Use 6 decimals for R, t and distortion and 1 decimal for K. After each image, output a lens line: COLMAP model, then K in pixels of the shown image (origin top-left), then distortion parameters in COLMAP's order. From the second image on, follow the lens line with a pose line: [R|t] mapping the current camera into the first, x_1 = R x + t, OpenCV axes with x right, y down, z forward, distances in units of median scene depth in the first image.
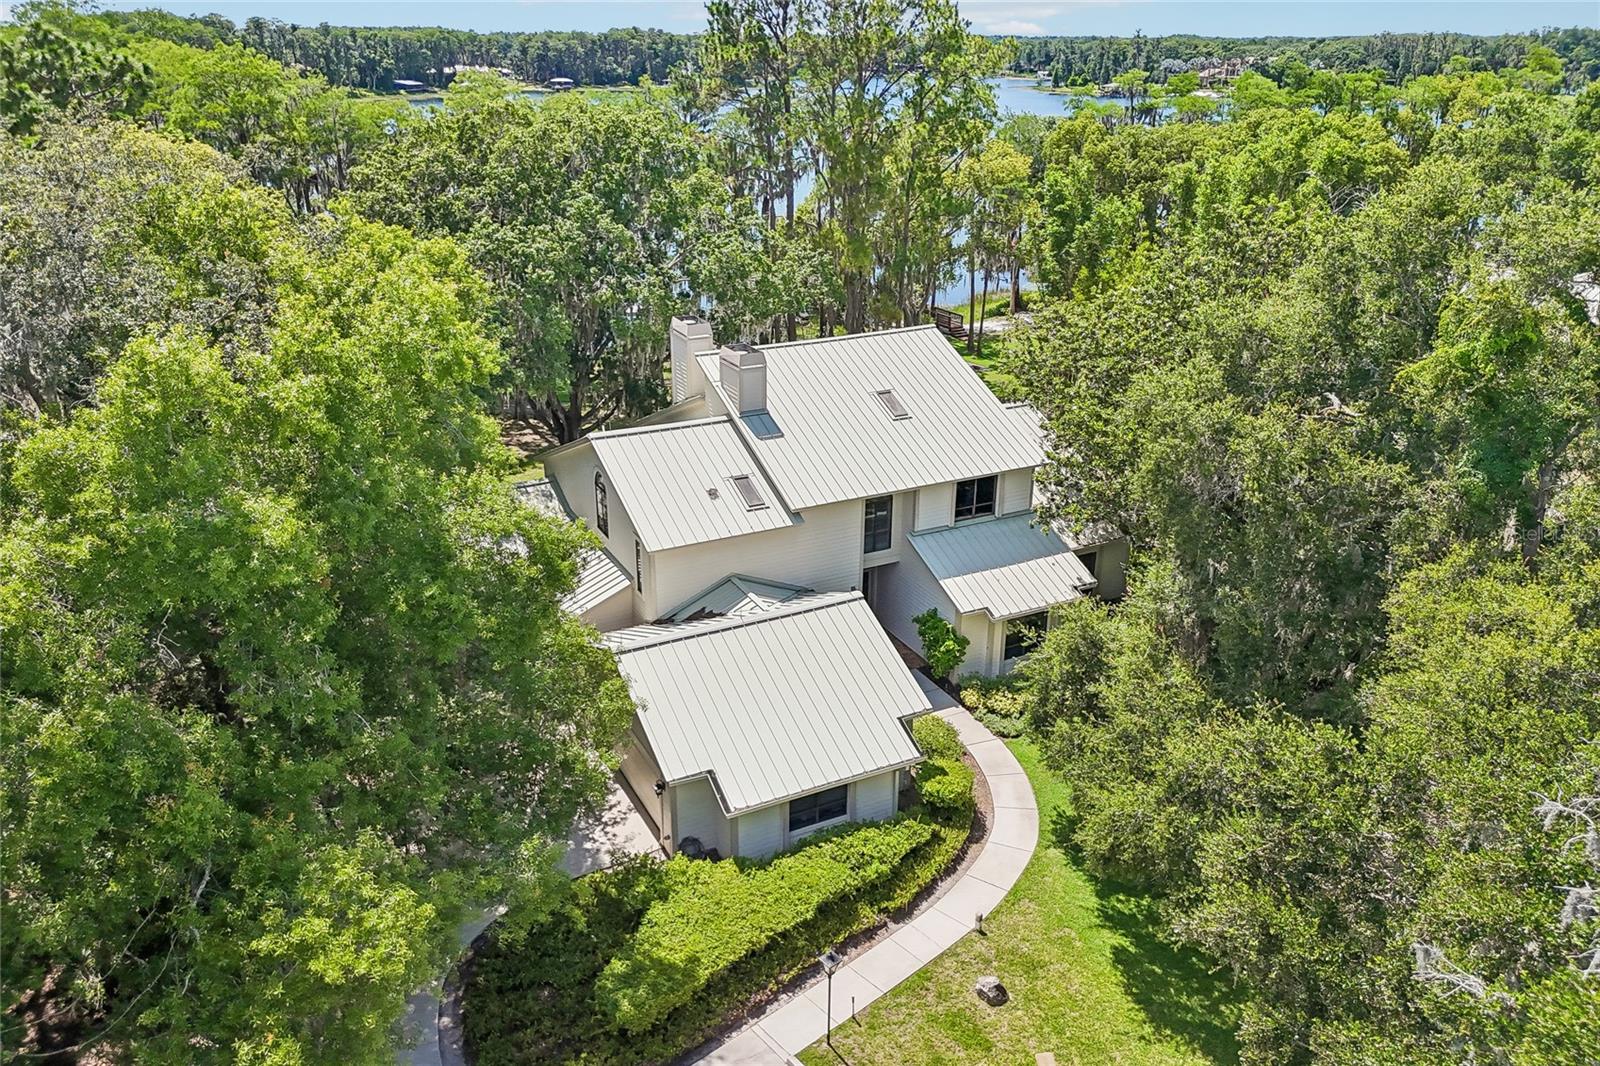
lens RADIAL K [[1156.0, 0, 801.8], [0, 1156.0, 521.6], [0, 0, 1]] dist [0.070340, -0.001410]
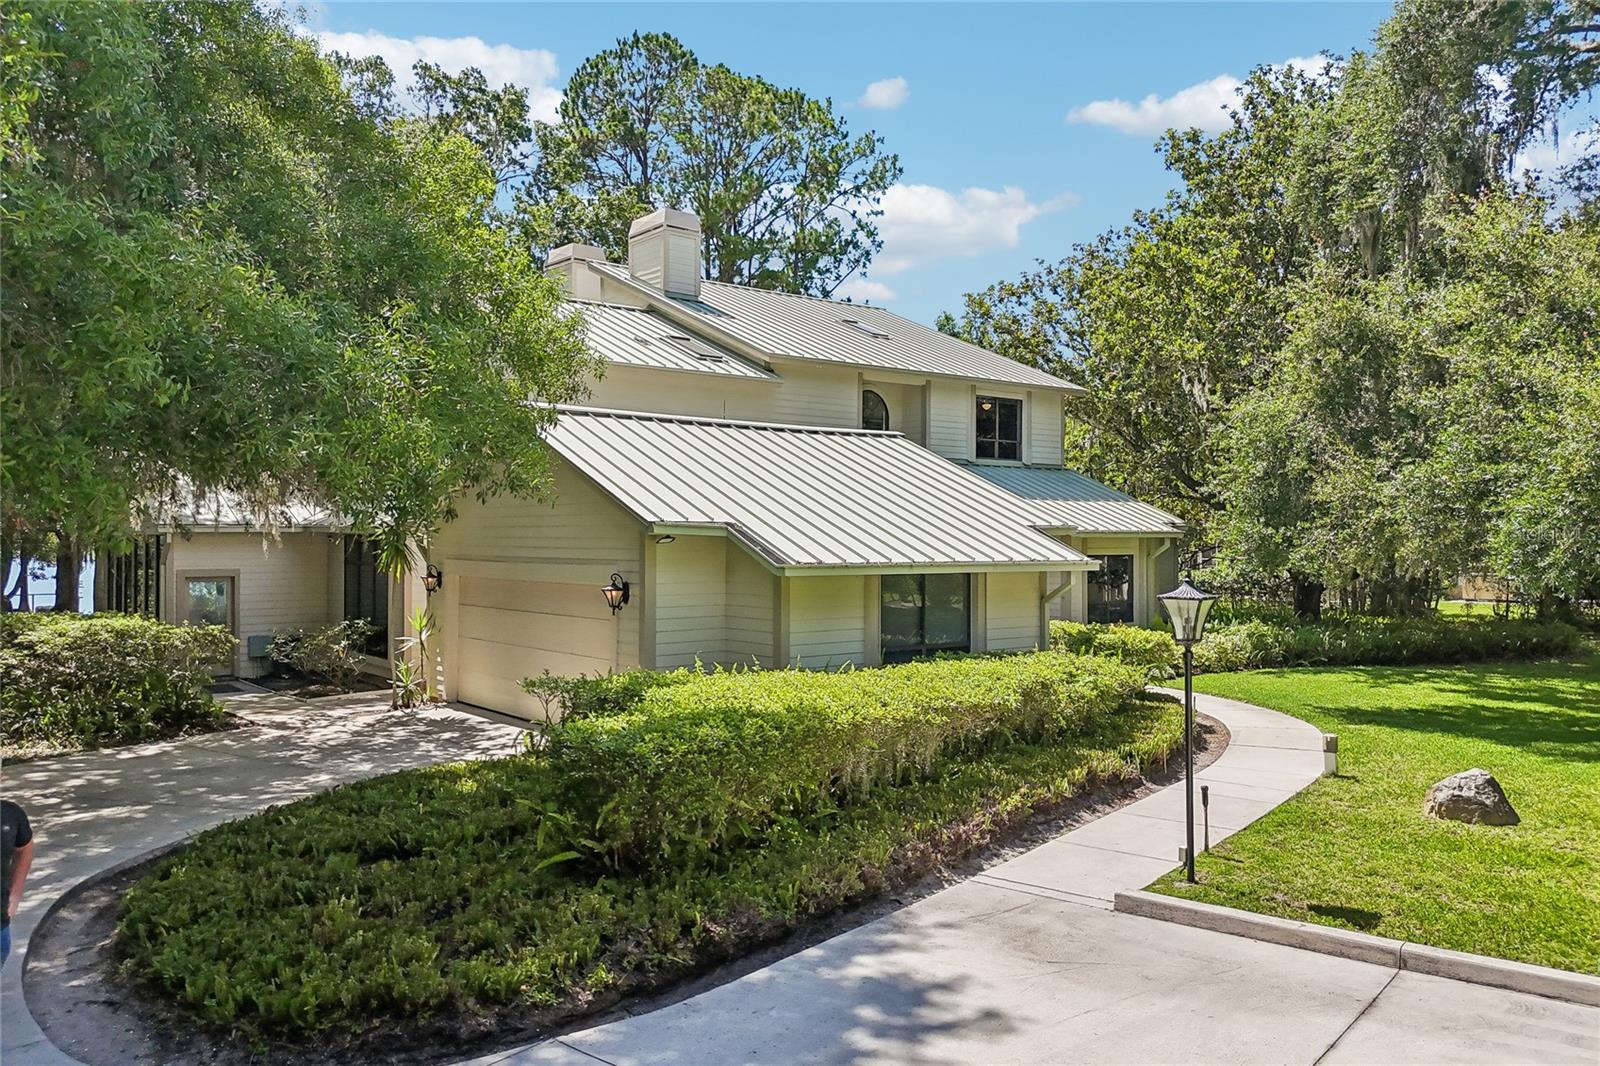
lens RADIAL K [[1153.0, 0, 800.0], [0, 1153.0, 533.0], [0, 0, 1]] dist [0.055811, -0.002696]
pose [[0.981864, -0.008353, 0.189404, -0.136132], [0.081431, 0.920762, -0.381532, 0.389763], [-0.171209, 0.390036, 0.904743, 0.530918]]
